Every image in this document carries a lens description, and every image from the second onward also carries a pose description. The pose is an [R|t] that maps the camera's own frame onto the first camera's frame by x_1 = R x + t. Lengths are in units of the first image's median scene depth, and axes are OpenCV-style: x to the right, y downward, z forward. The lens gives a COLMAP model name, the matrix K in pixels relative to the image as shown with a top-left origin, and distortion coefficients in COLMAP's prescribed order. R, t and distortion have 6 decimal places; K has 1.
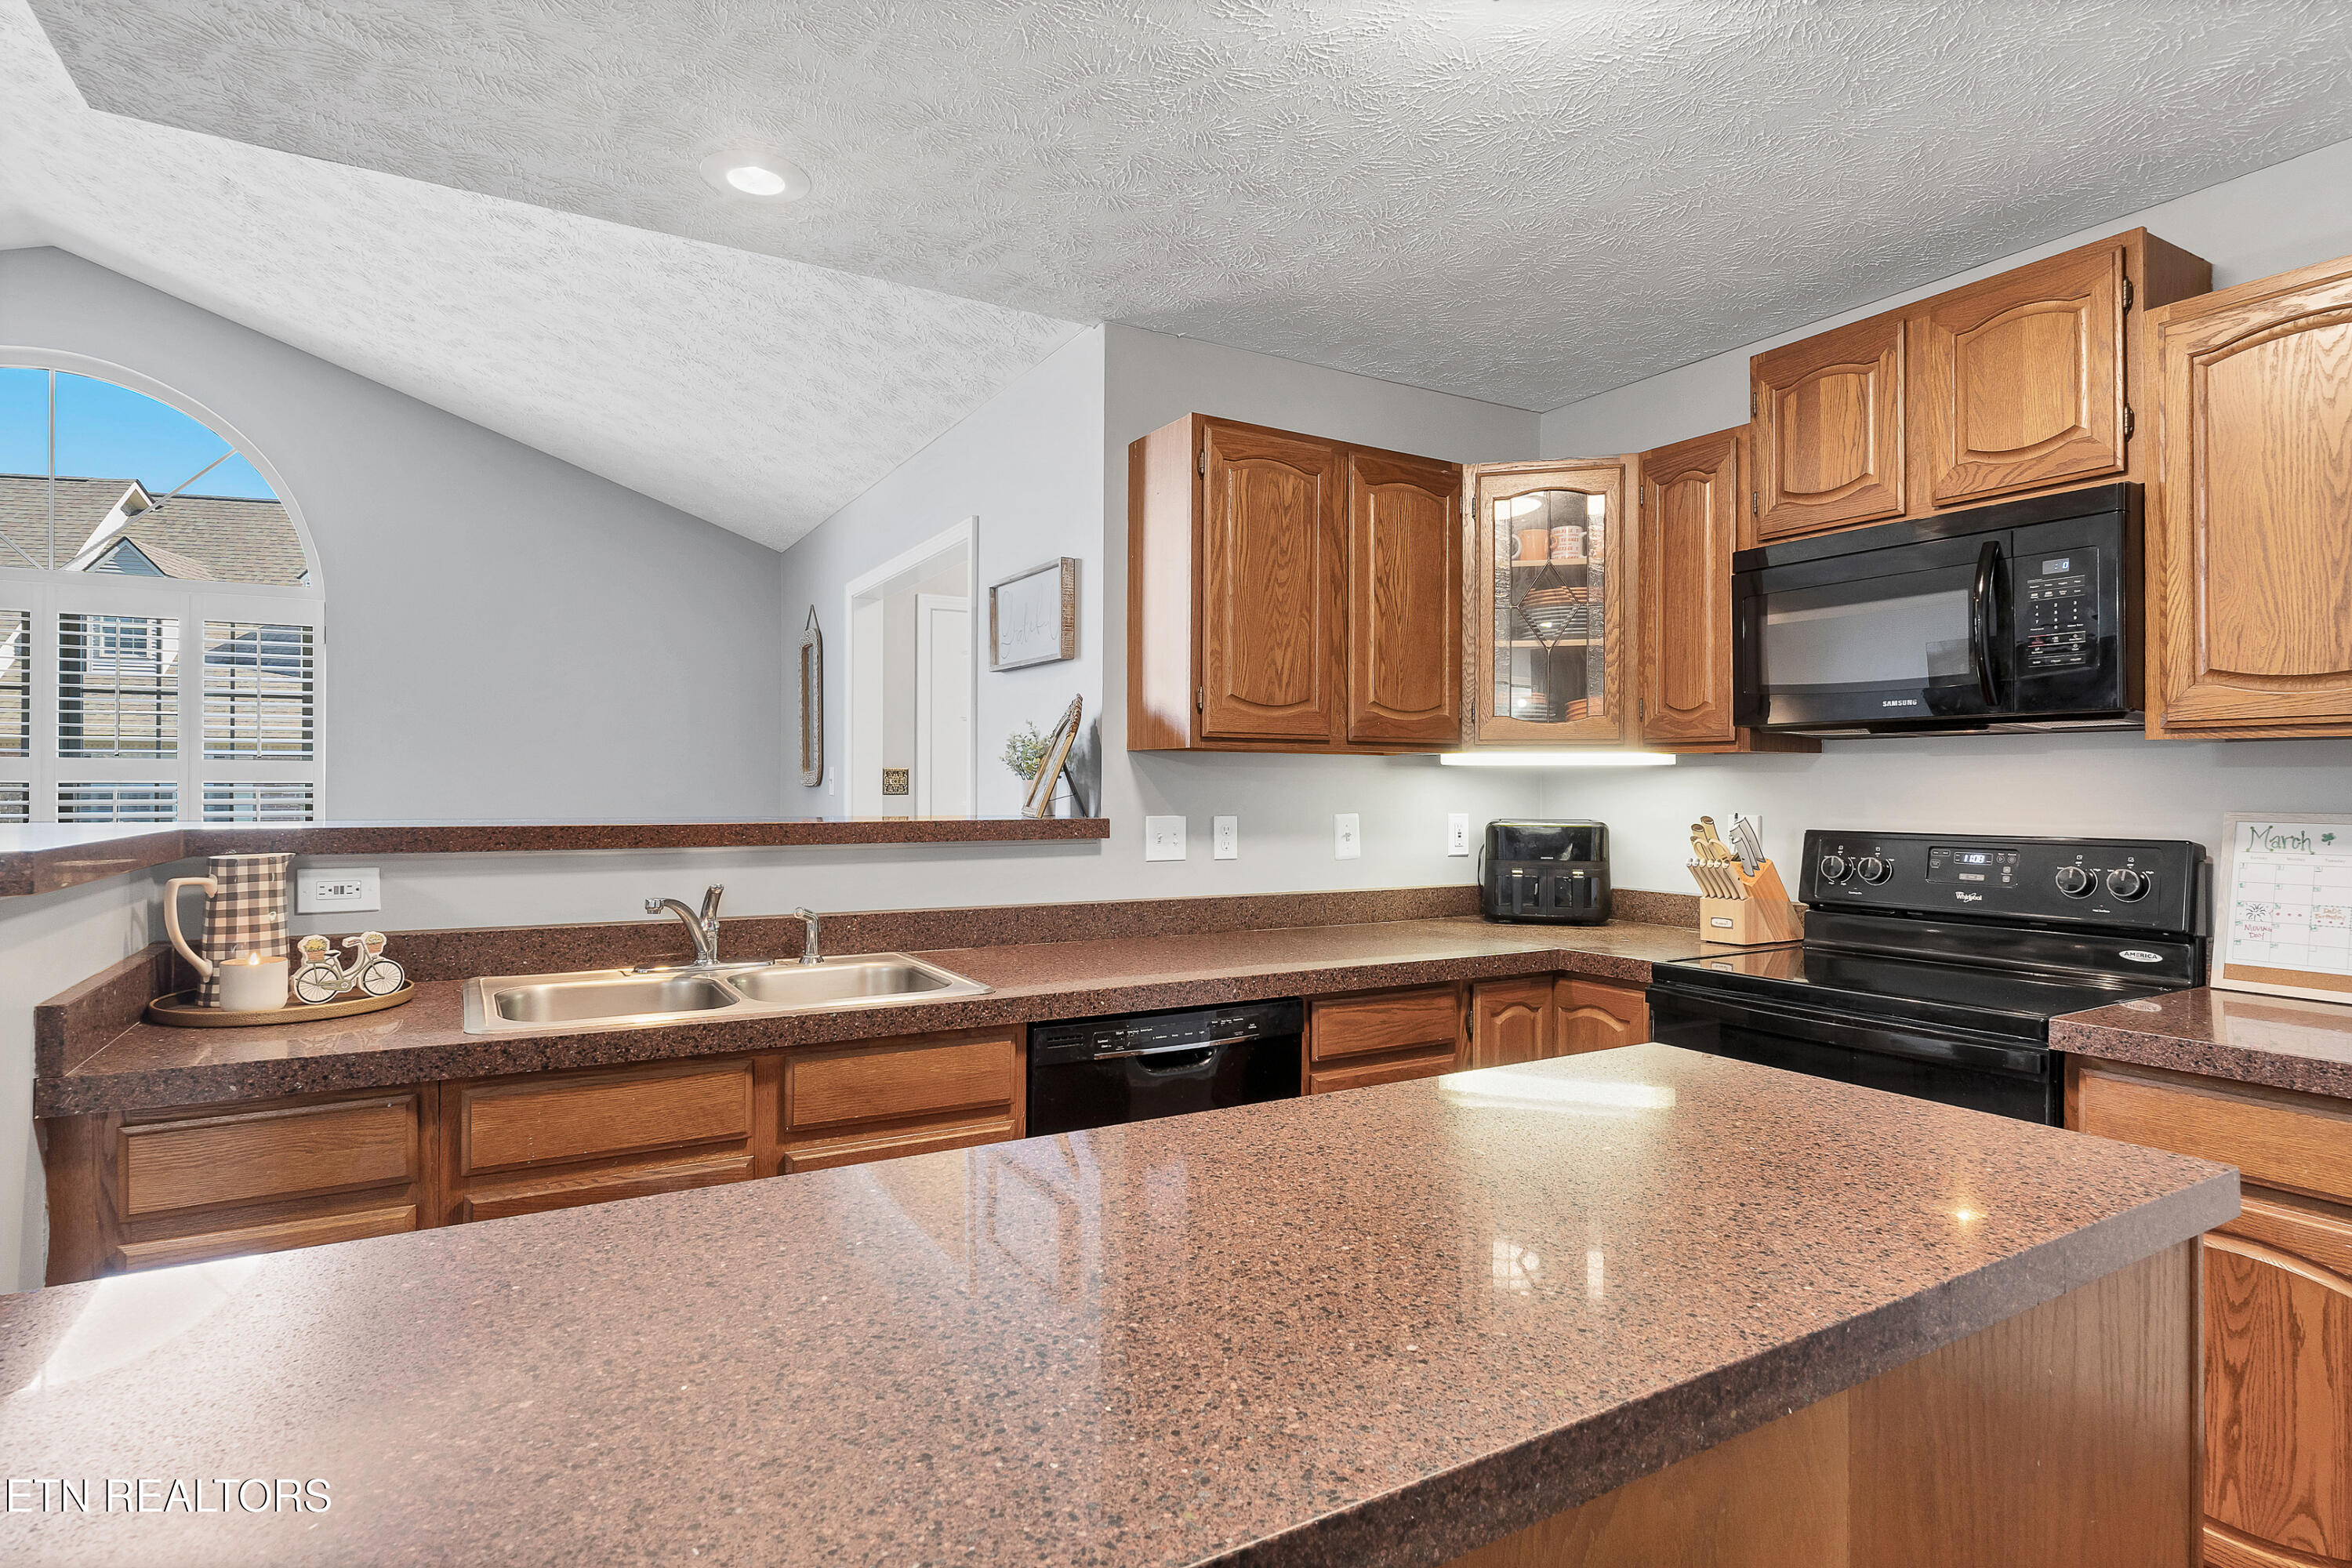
lens RADIAL K [[1229.9, 0, 1144.2], [0, 1229.9, 782.7], [0, 0, 1]] dist [-0.007891, -0.000539]
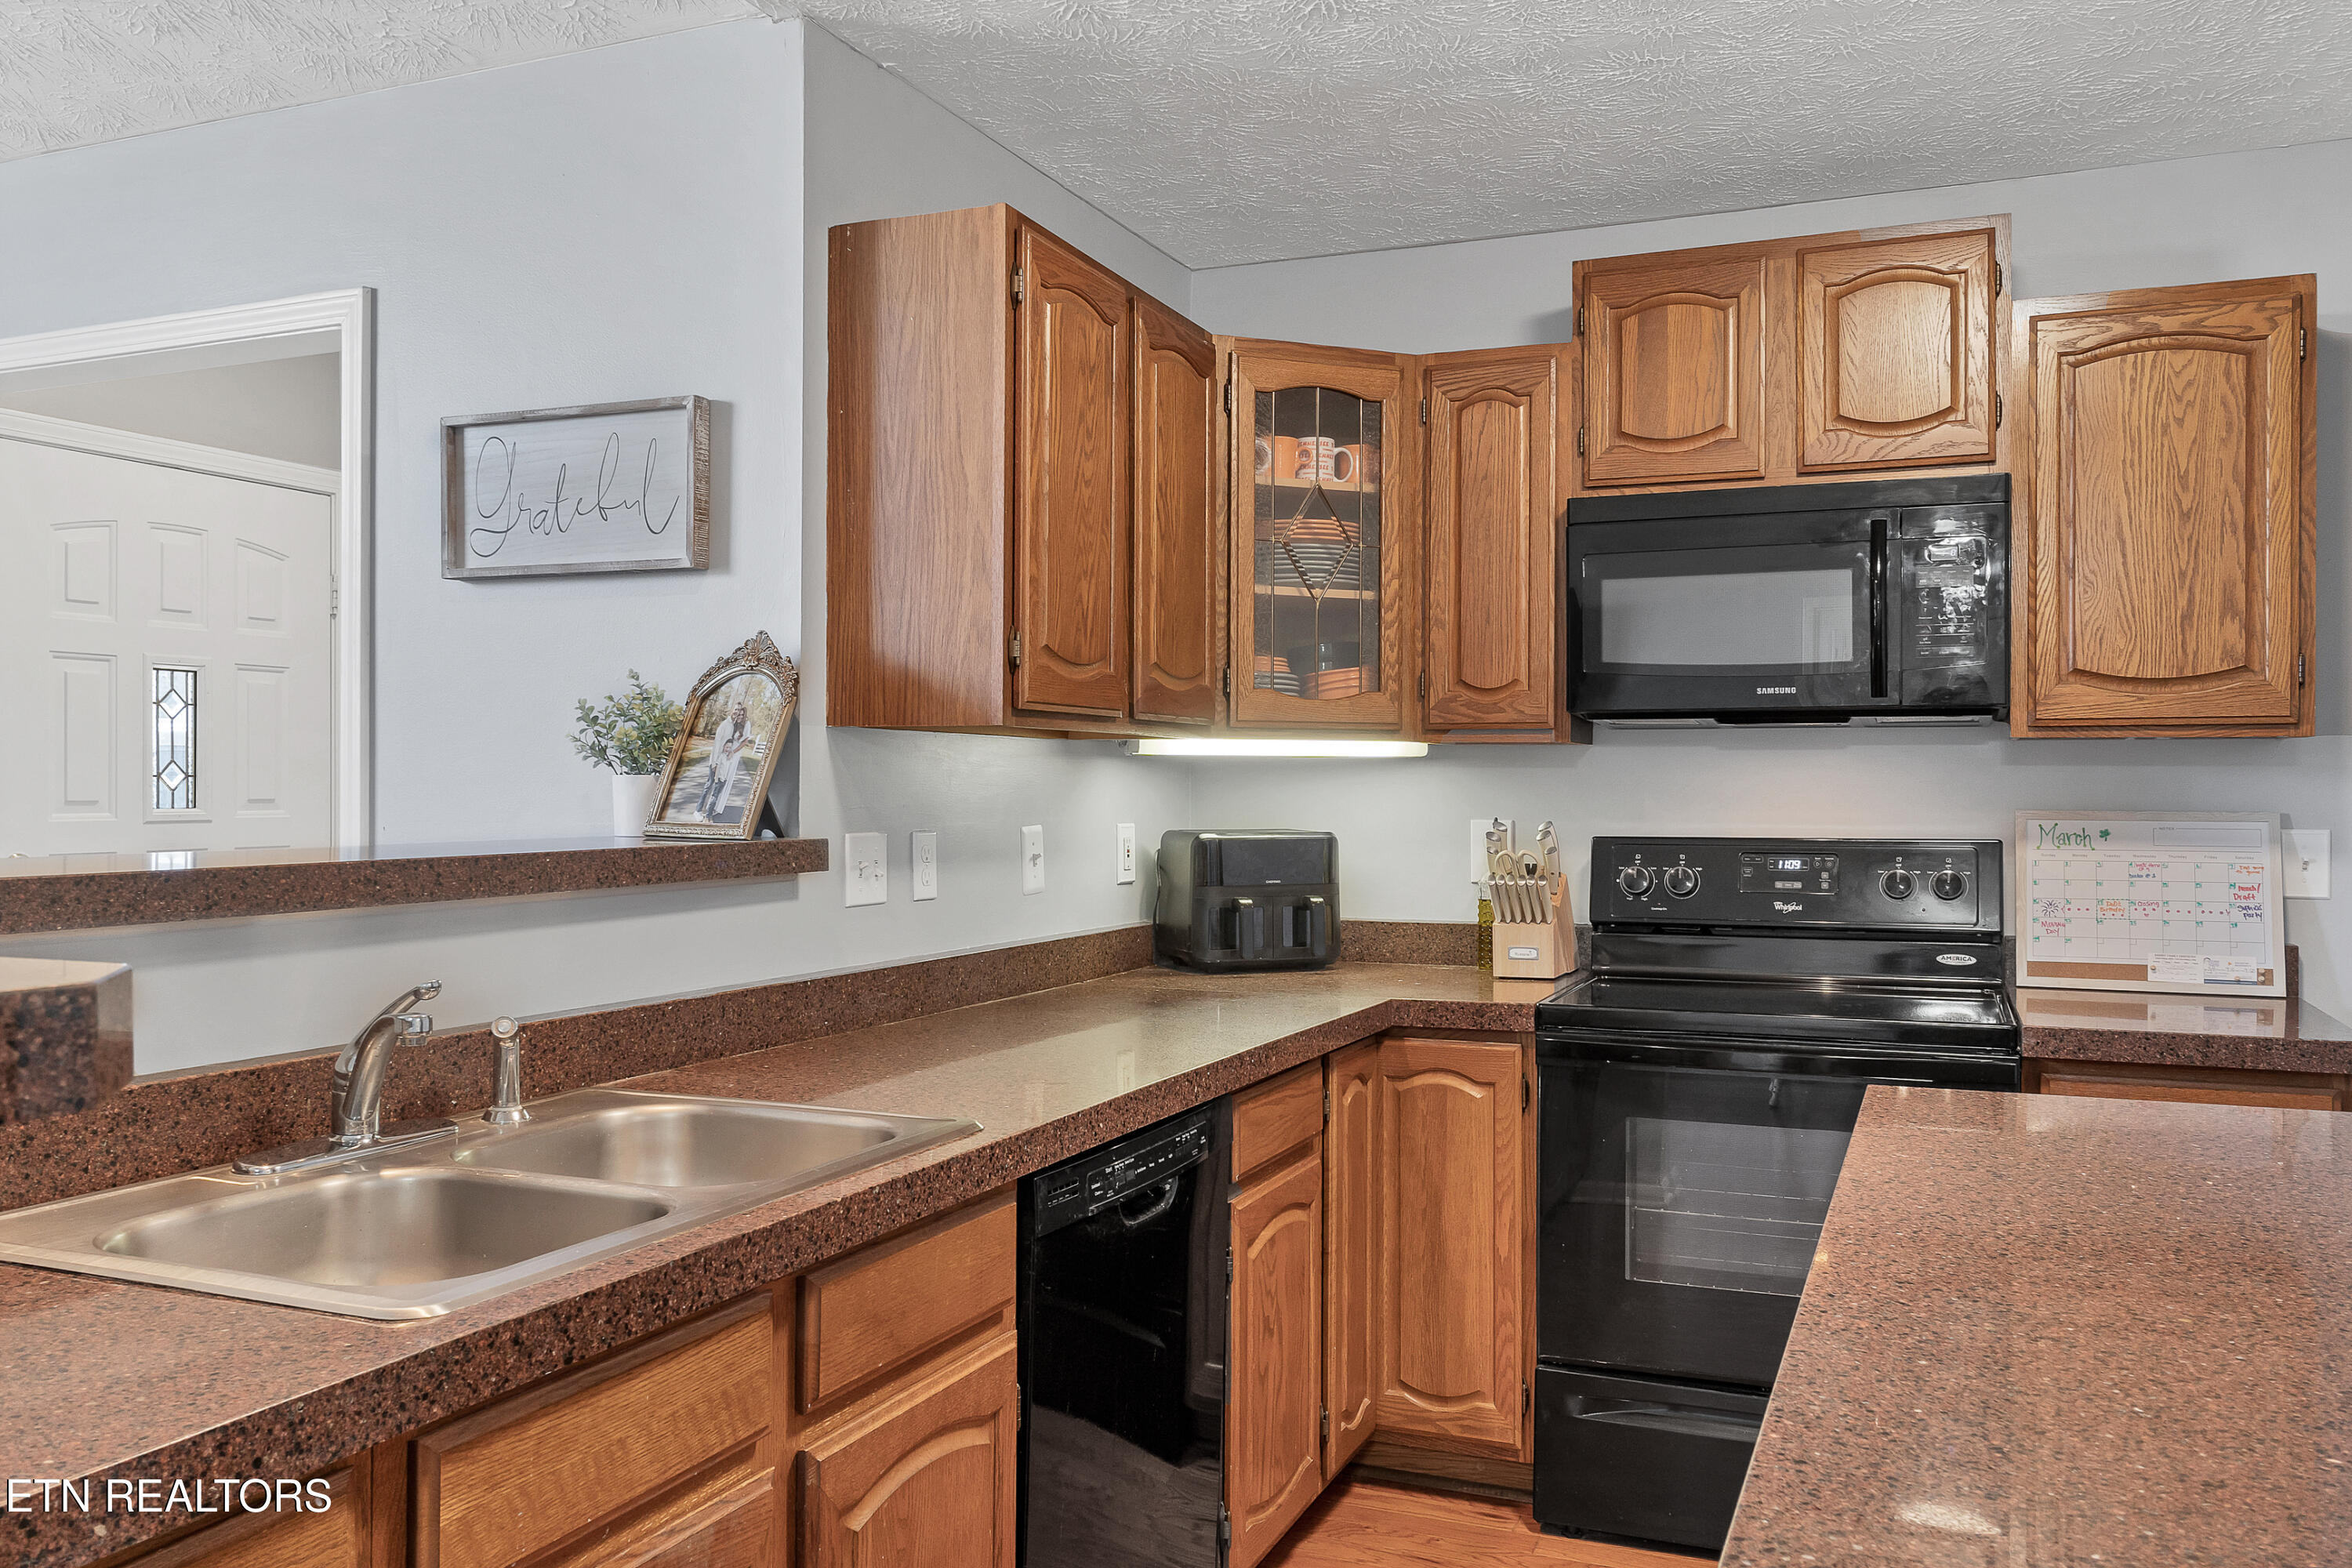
lens RADIAL K [[1894.2, 0, 1165.4], [0, 1894.2, 780.5], [0, 0, 1]] dist [-0.003008, 0.004415]
pose [[0.789506, -0.000025, 0.613743, -0.521954], [-0.001228, 0.999998, 0.001621, -0.001466], [-0.613742, -0.002034, 0.789504, 0.172848]]
